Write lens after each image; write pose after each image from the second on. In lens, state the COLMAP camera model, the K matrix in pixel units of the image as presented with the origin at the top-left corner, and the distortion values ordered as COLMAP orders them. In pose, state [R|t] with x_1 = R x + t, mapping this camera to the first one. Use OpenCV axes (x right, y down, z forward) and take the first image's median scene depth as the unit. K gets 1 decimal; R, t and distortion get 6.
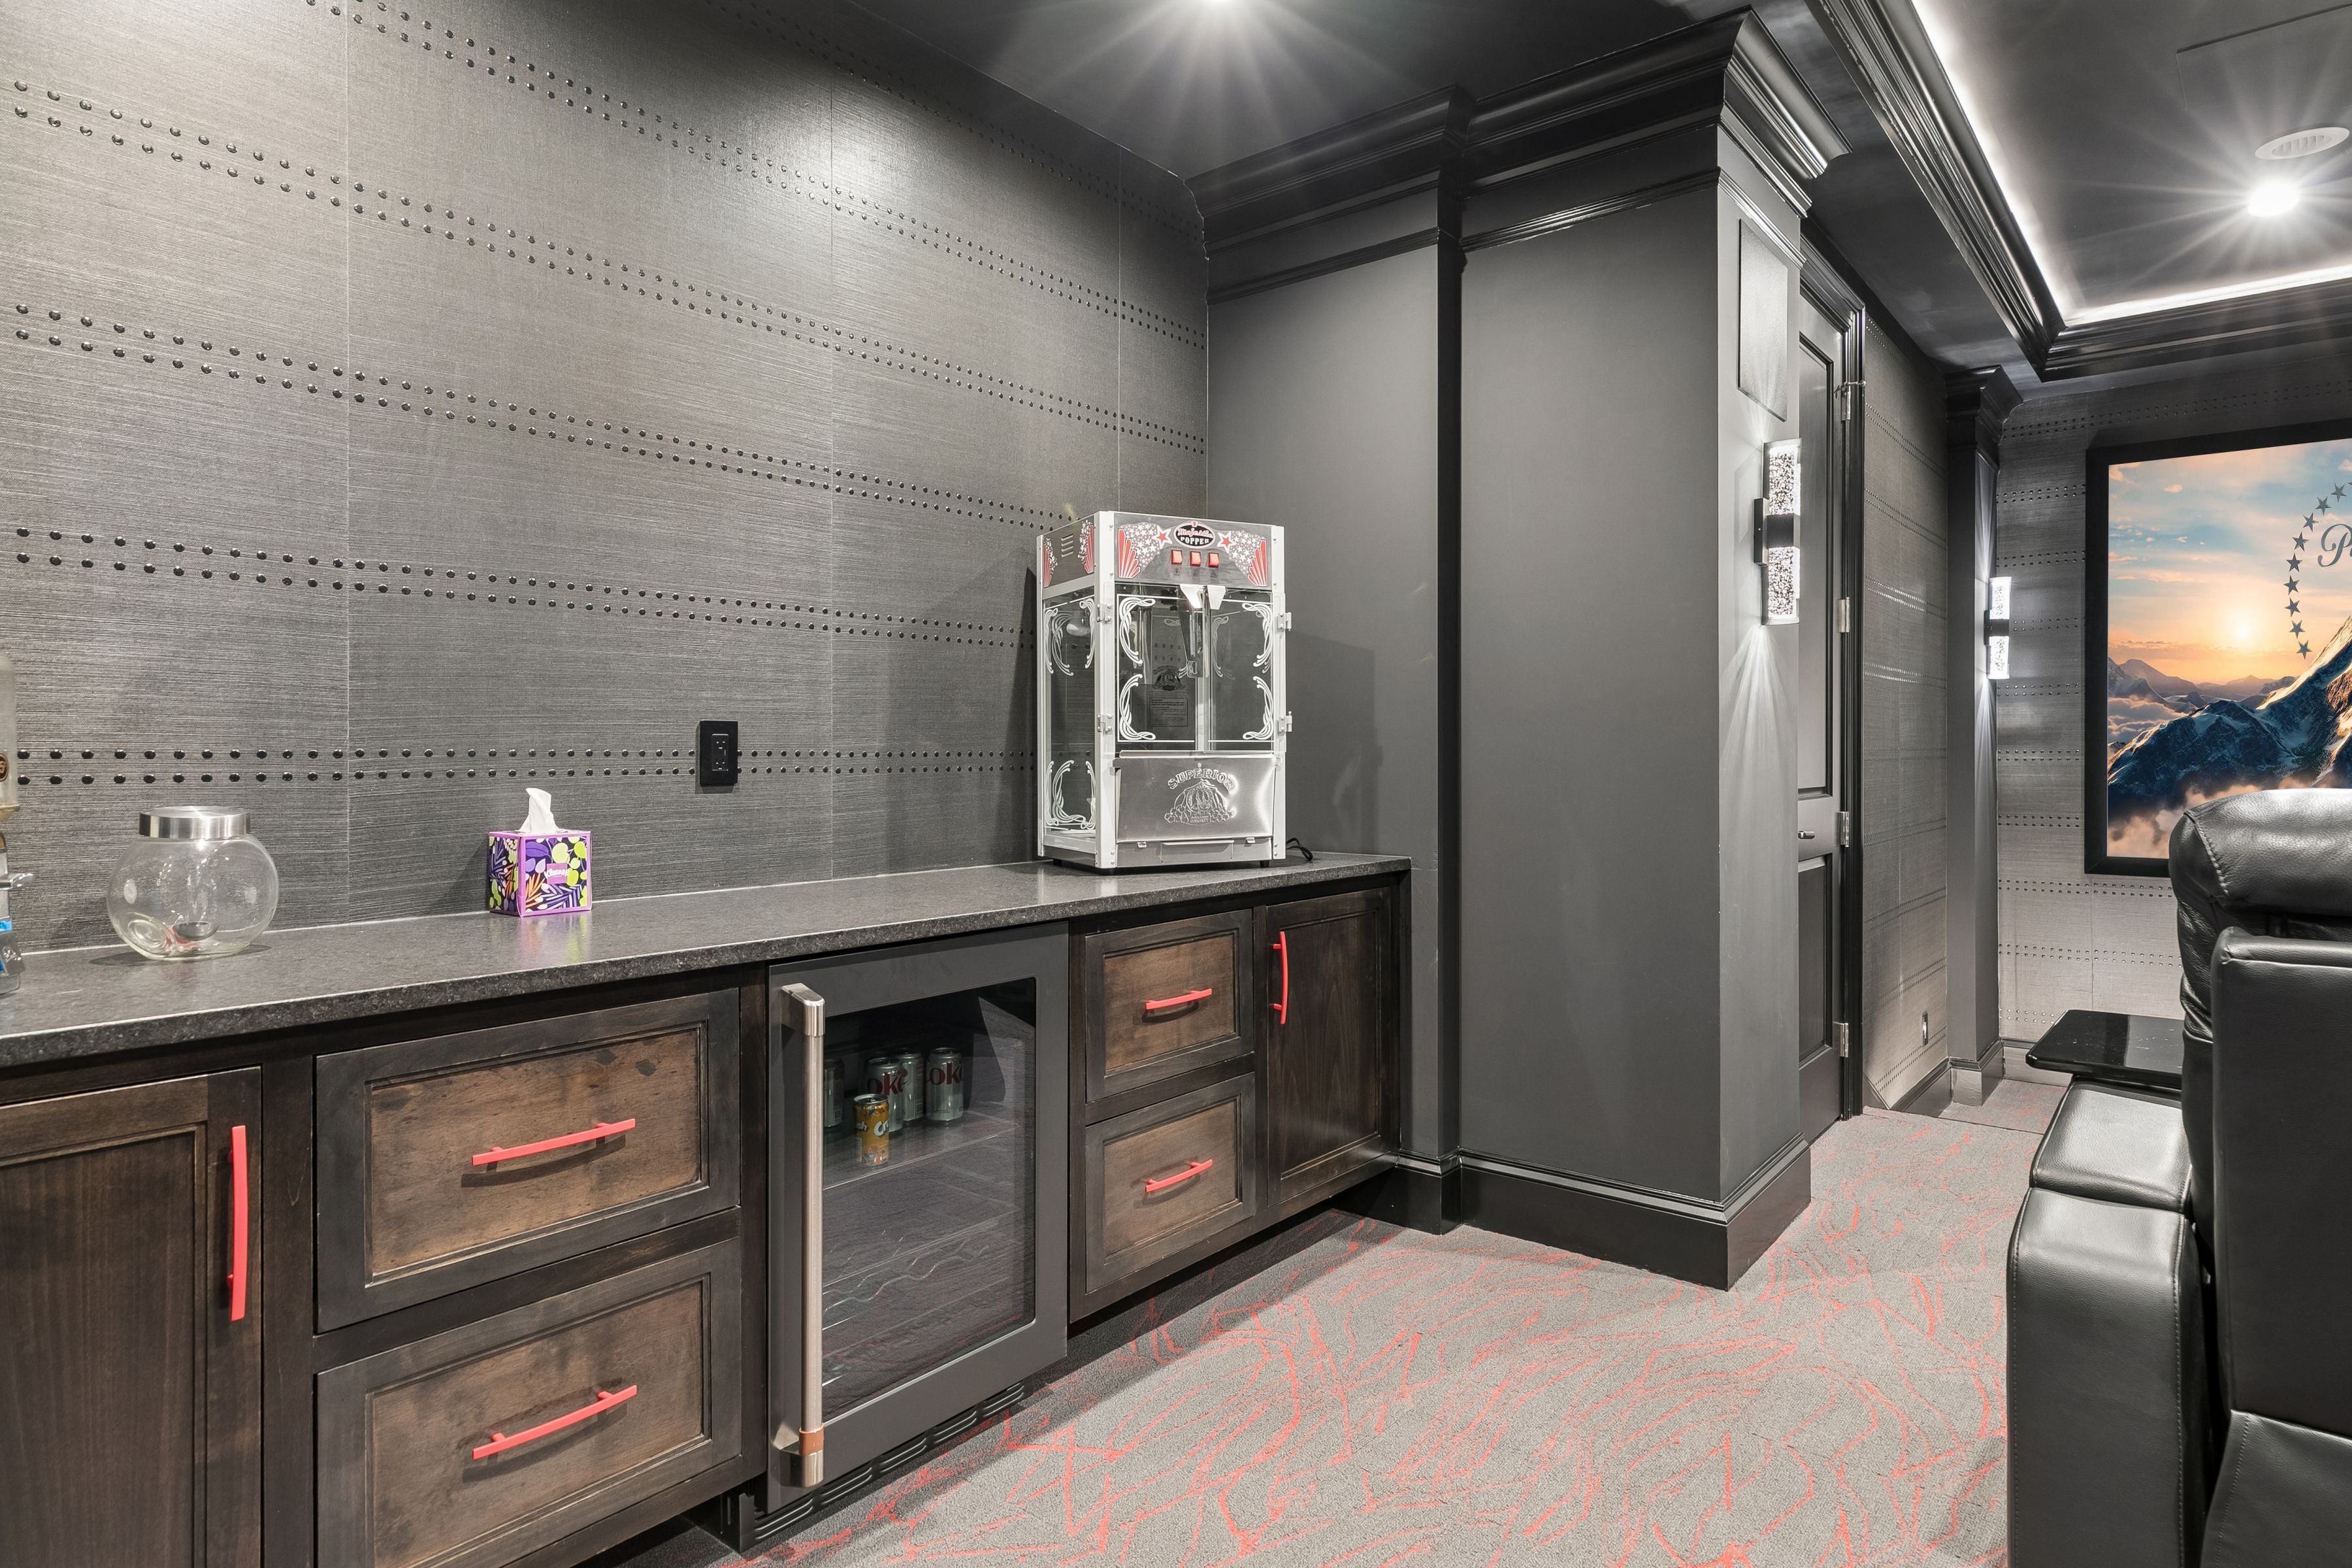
lens RADIAL K [[1327.0, 0, 1220.8], [0, 1327.0, 763.4], [0, 0, 1]] dist [0.006046, 0.001900]
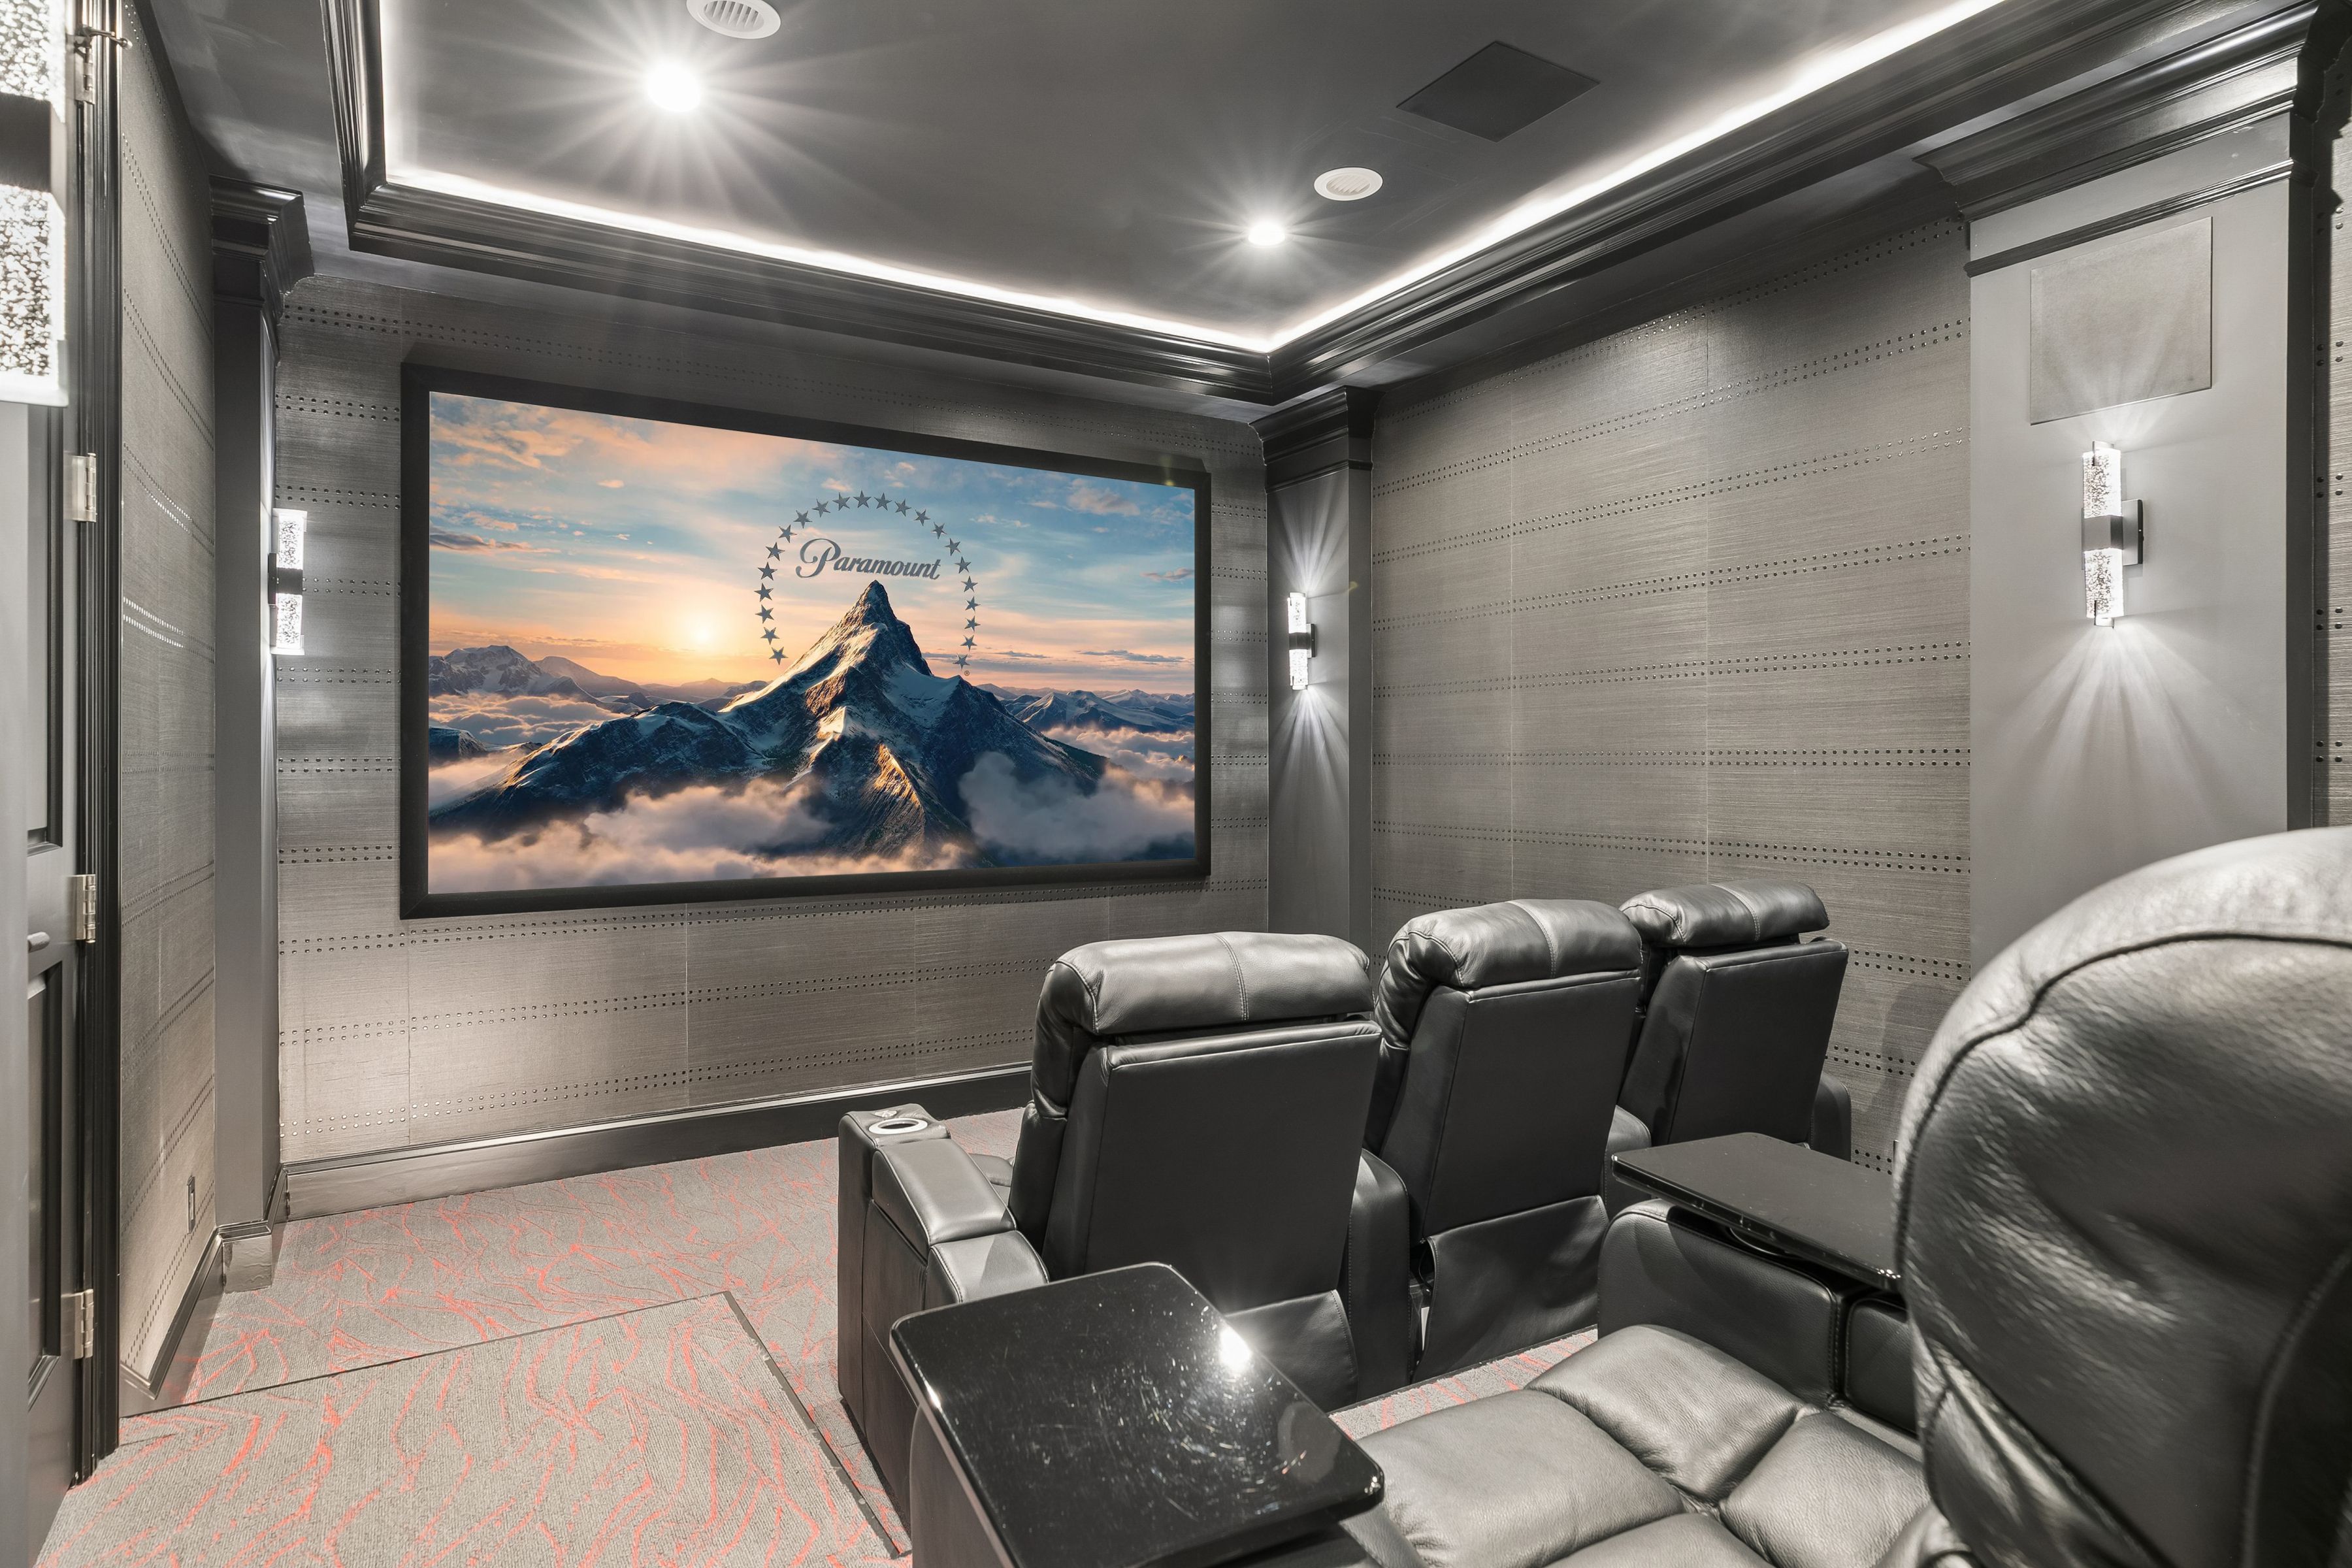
lens RADIAL K [[1327.0, 0, 1220.8], [0, 1327.0, 763.4], [0, 0, 1]] dist [0.006046, 0.001900]
pose [[0.350289, 0.000880, 0.936641, 0.102076], [0.005515, 0.999980, -0.003002, -0.001915], [-0.936625, 0.006217, 0.350277, 0.297388]]
